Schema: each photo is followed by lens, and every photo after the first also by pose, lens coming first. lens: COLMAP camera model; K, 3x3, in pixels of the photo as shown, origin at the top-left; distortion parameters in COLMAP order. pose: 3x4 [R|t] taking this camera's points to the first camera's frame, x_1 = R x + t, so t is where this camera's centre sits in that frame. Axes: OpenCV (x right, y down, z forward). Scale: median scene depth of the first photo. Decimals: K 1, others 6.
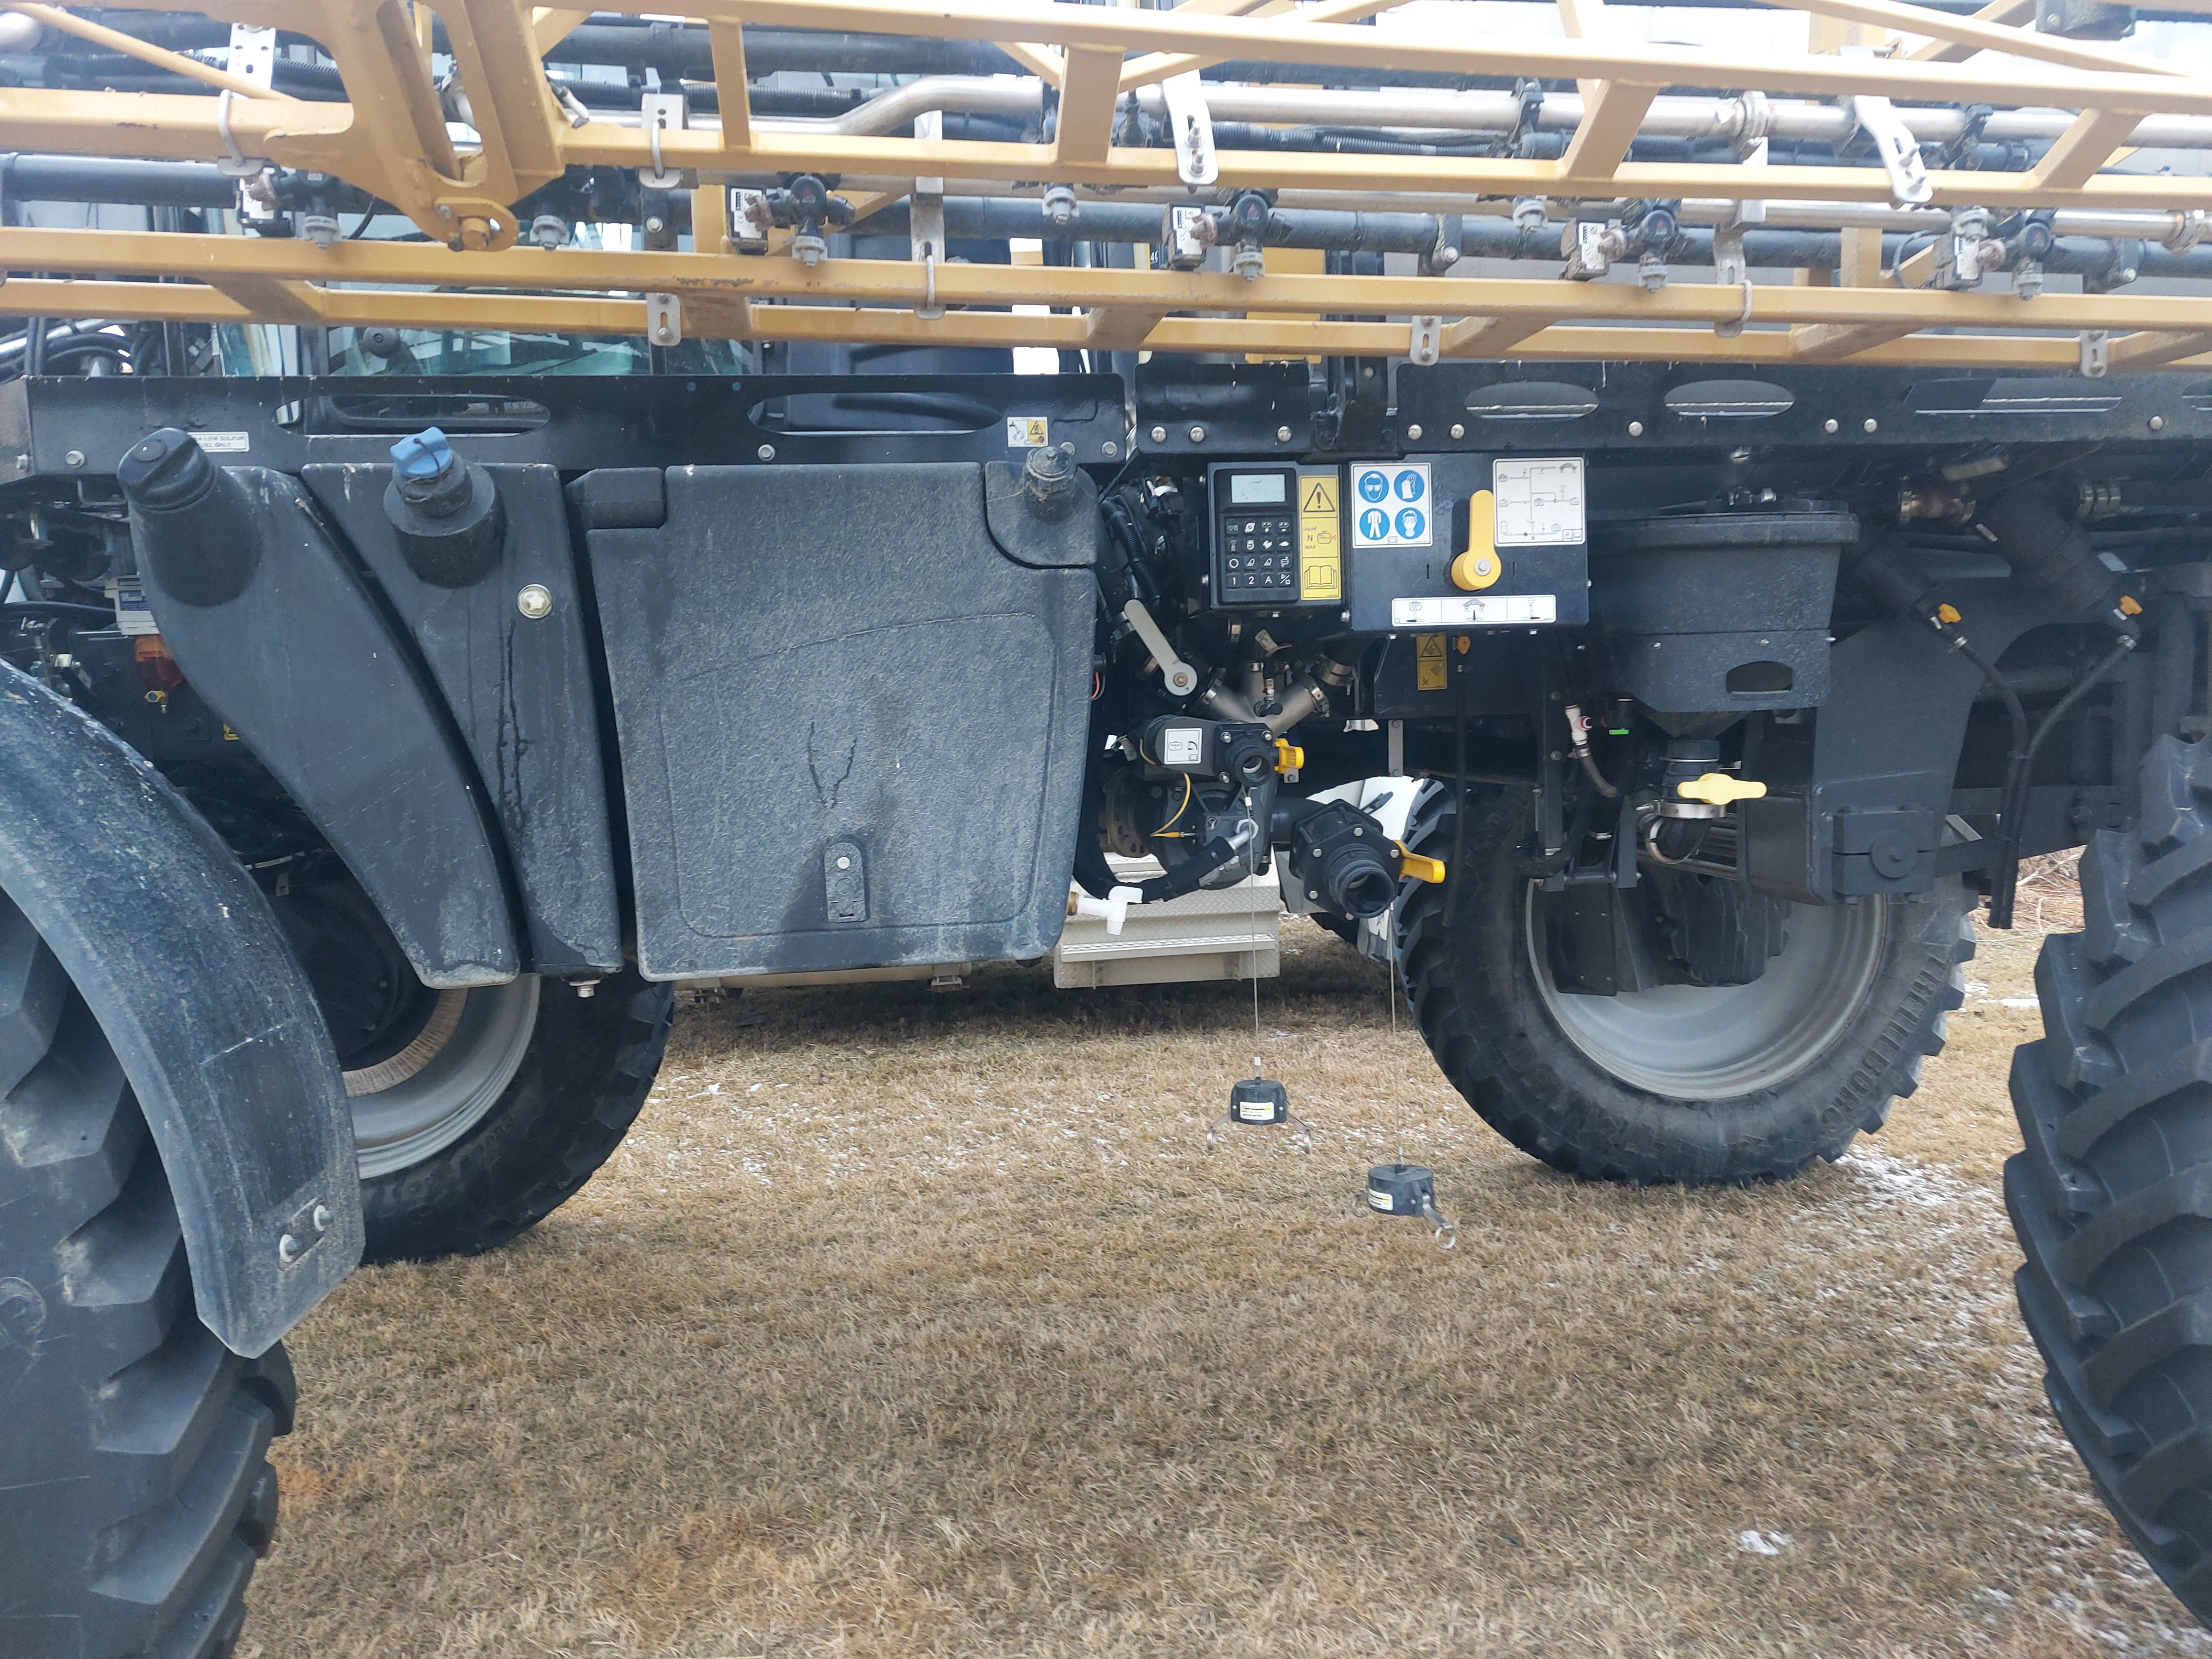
lens RADIAL K [[1576.2, 0, 1120.9], [0, 1576.2, 848.8], [0, 0, 1]] dist [0.090220, -0.113405]
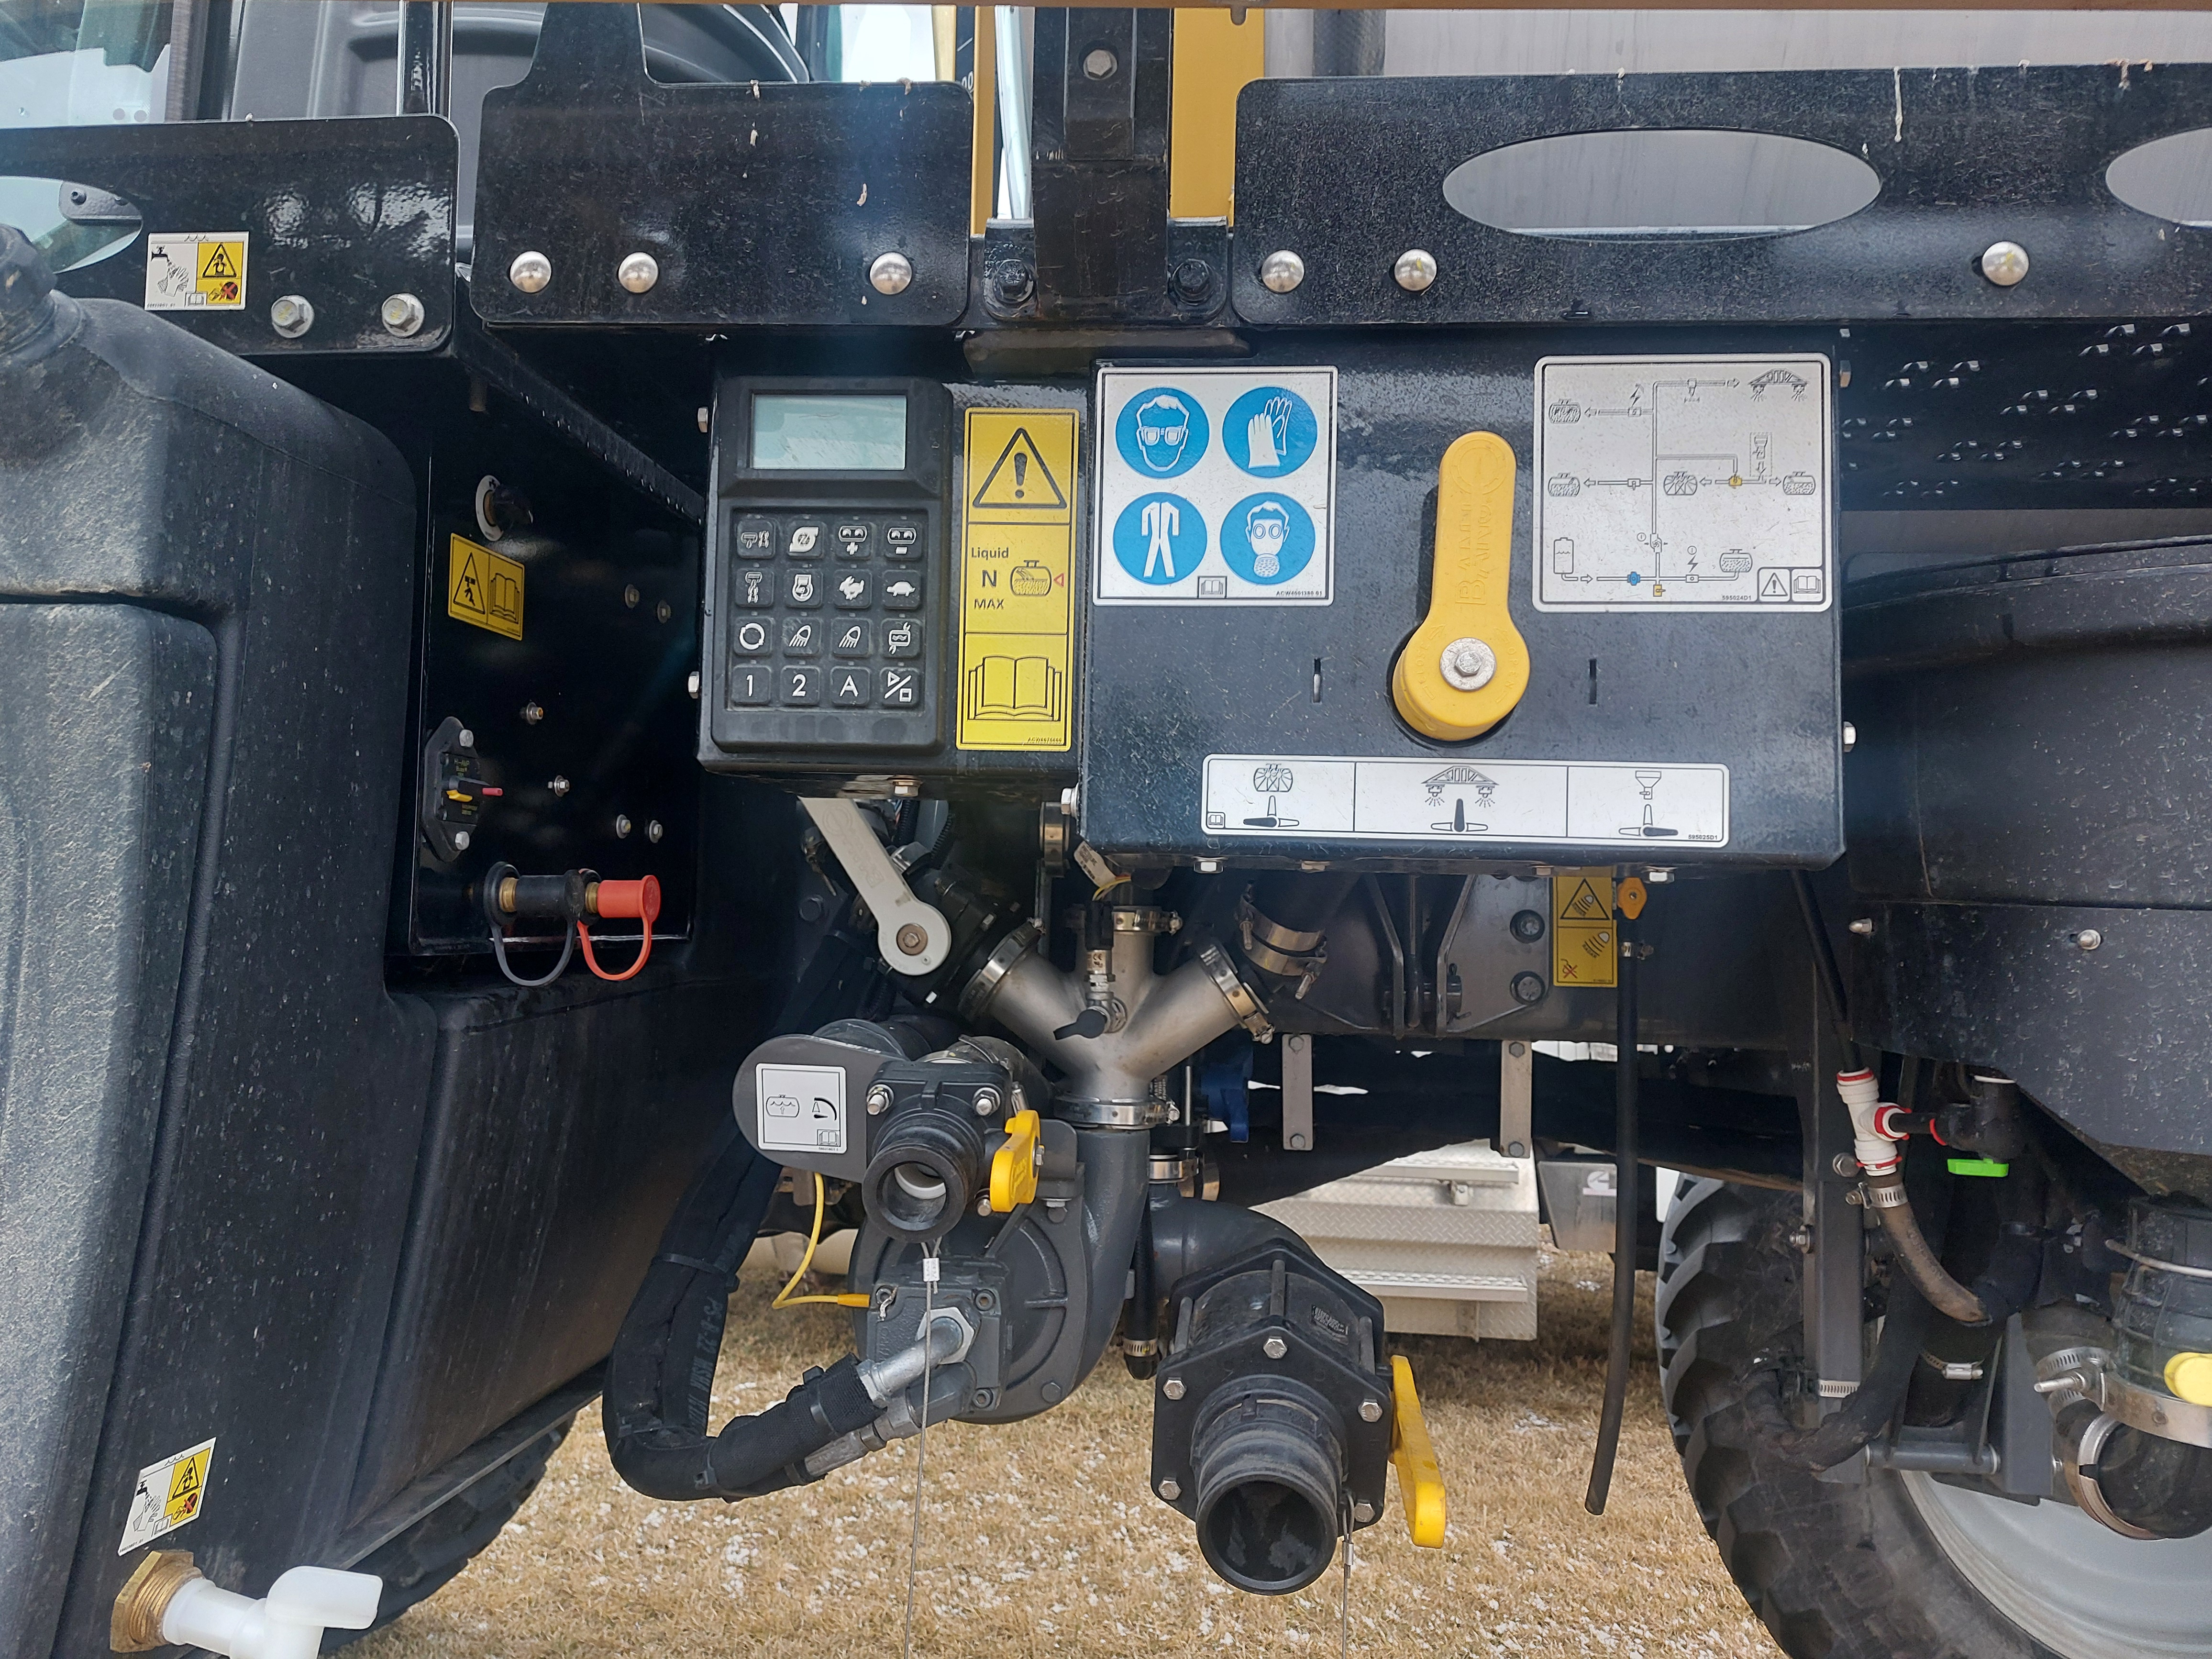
lens RADIAL K [[1576.2, 0, 1120.9], [0, 1576.2, 848.8], [0, 0, 1]] dist [0.090220, -0.113405]
pose [[0.971369, 0.046322, -0.233015, 0.233695], [-0.078648, 0.988204, -0.131409, -0.092499], [0.224180, 0.145973, 0.963554, 0.675942]]
